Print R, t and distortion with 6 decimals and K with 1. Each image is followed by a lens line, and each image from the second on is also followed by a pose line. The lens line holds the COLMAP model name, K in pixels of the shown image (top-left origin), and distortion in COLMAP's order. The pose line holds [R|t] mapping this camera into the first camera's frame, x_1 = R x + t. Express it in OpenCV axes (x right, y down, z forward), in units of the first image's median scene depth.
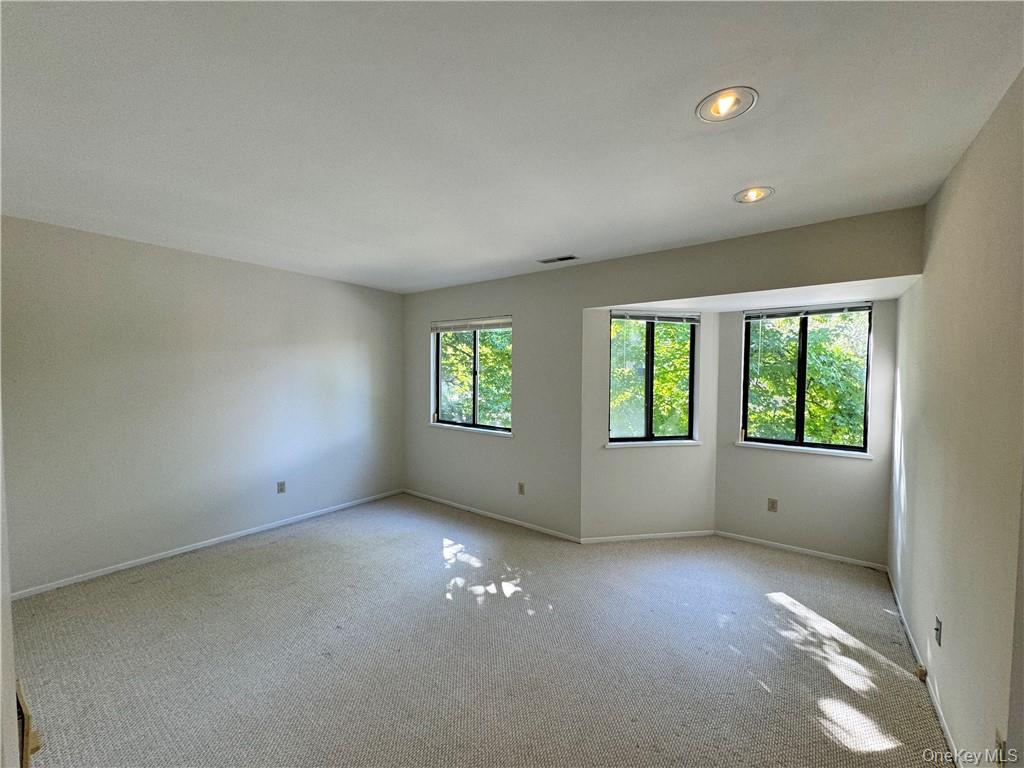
lens RADIAL K [[407.0, 0, 511.1], [0, 407.0, 384.2], [0, 0, 1]] dist [-0.000964, -0.000507]
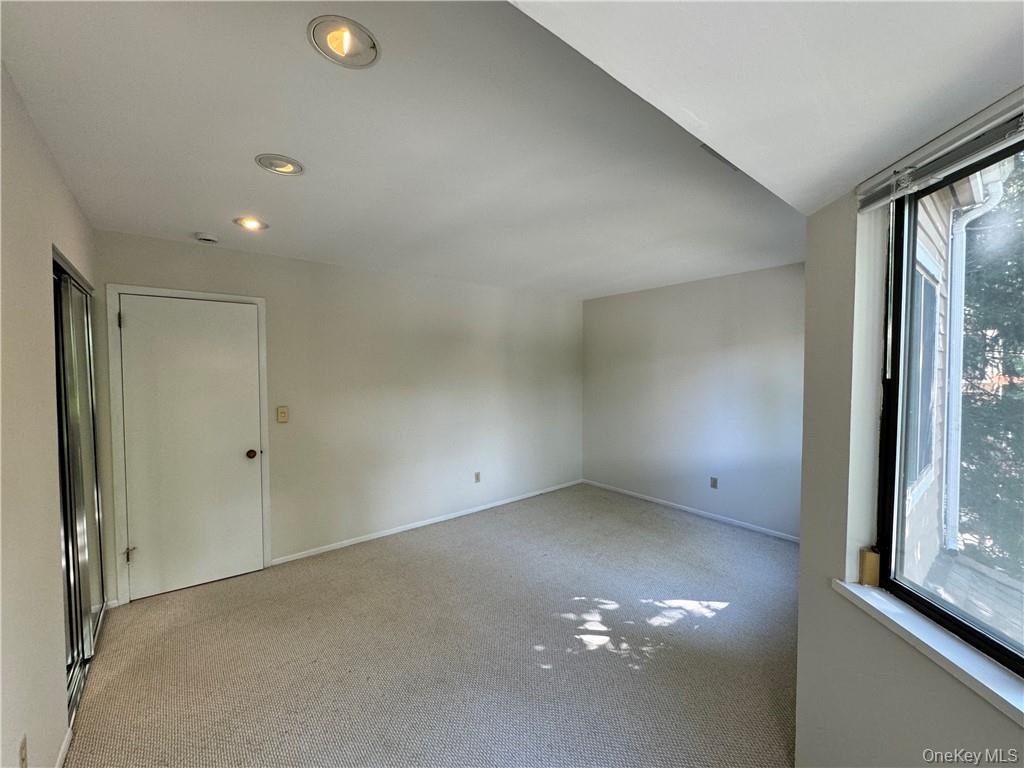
lens RADIAL K [[407.0, 0, 511.0], [0, 407.0, 385.9], [0, 0, 1]] dist [-0.000964, -0.000507]
pose [[-0.252825, 0.027830, -0.967112, 0.698799], [-0.027057, 0.998992, 0.035821, -0.028220], [0.967134, 0.035224, -0.251818, 0.880475]]
